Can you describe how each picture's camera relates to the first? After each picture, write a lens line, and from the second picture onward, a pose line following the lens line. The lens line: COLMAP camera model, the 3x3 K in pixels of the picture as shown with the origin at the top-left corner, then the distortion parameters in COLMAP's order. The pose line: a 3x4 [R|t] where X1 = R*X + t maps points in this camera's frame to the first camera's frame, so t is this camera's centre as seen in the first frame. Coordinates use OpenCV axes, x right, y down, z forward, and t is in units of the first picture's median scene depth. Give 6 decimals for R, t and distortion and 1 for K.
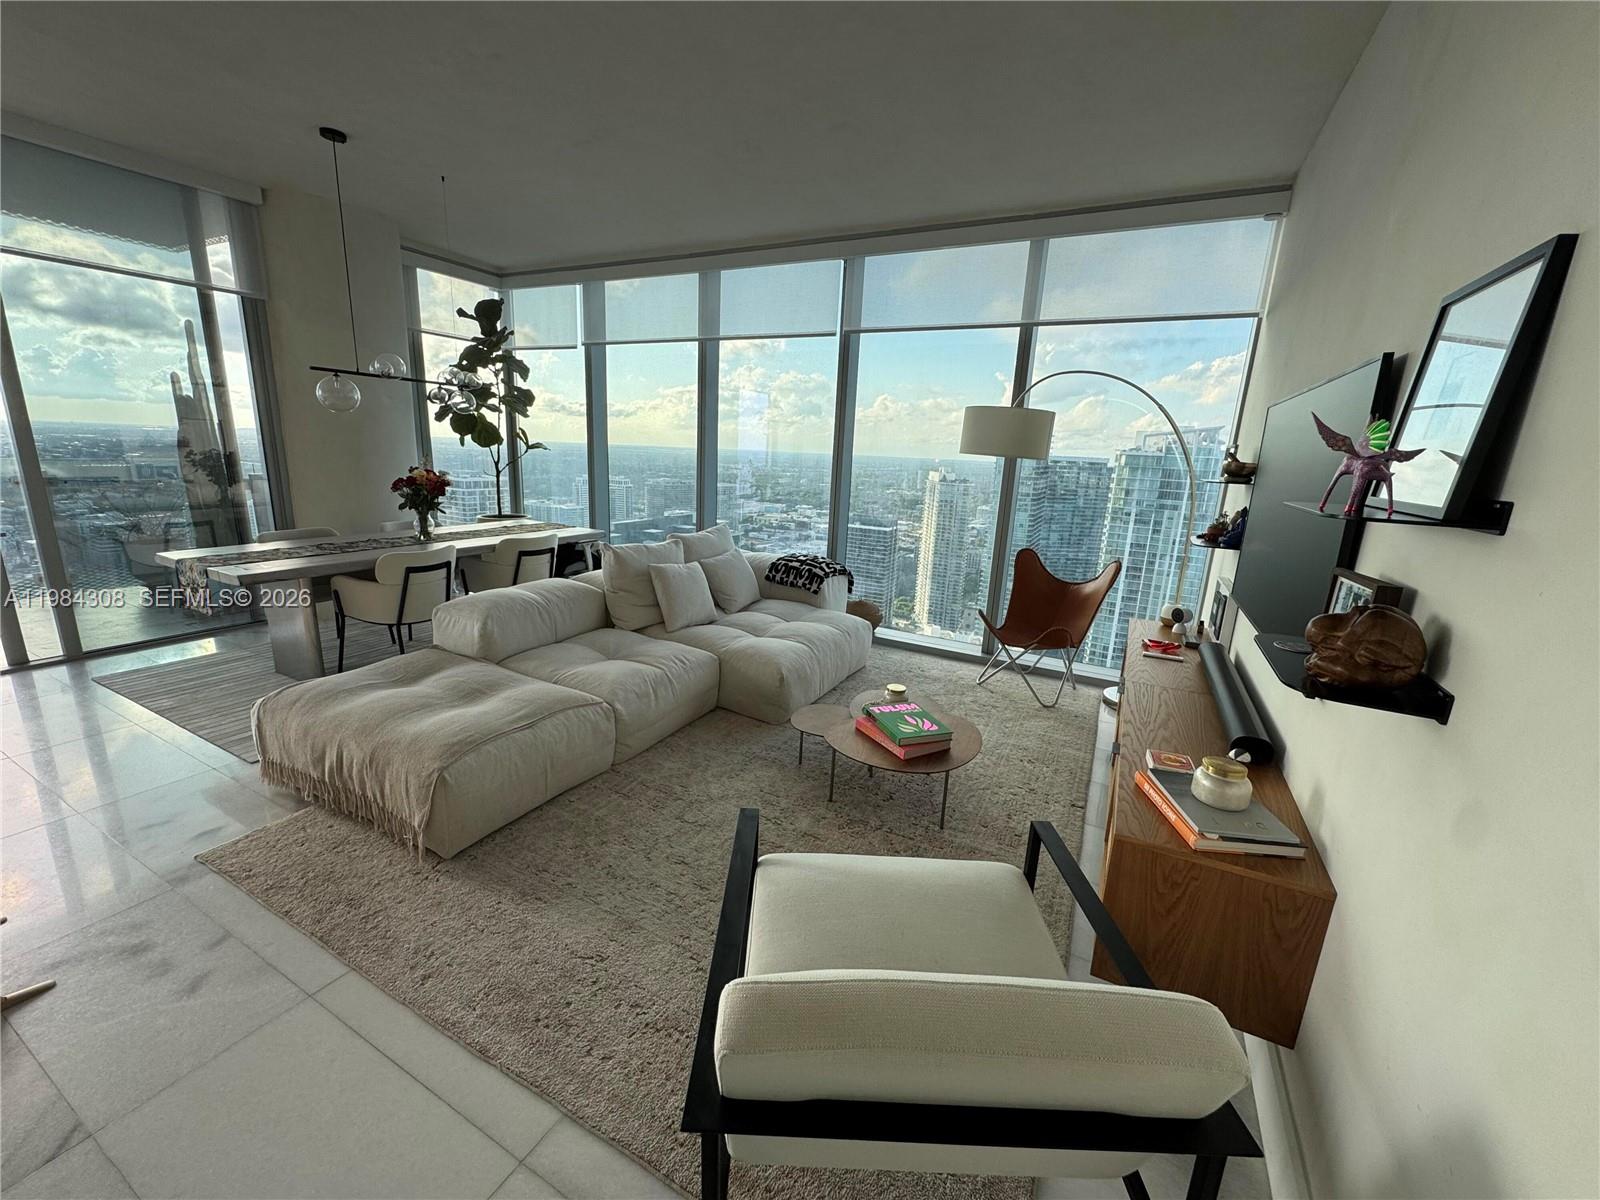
lens RADIAL K [[640.6, 0, 801.1], [0, 640.6, 599.1], [0, 0, 1]] dist [-0.002335, 0.000296]
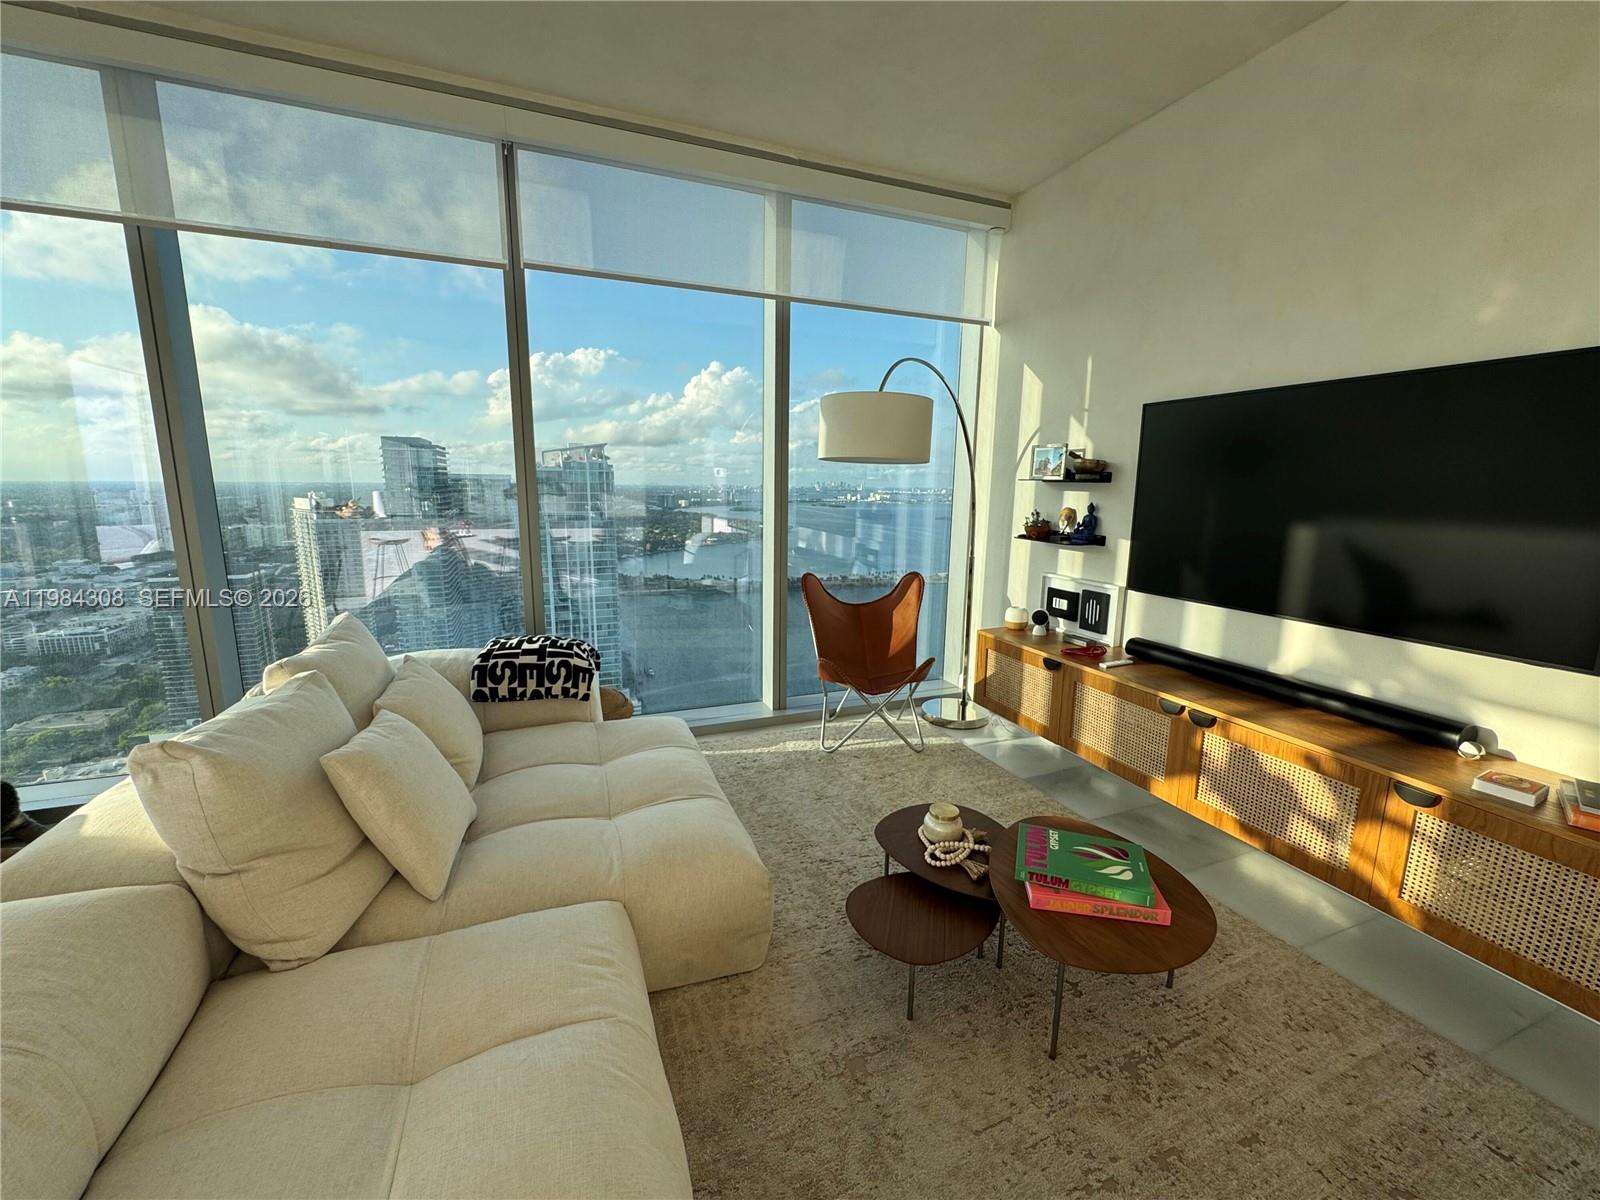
lens RADIAL K [[640.6, 0, 801.1], [0, 640.6, 599.1], [0, 0, 1]] dist [-0.002335, 0.000296]
pose [[0.646304, -0.174847, 0.742779, -0.295813], [0.193344, 0.979154, 0.062256, -0.106394], [-0.738180, 0.103375, 0.666636, 0.488305]]
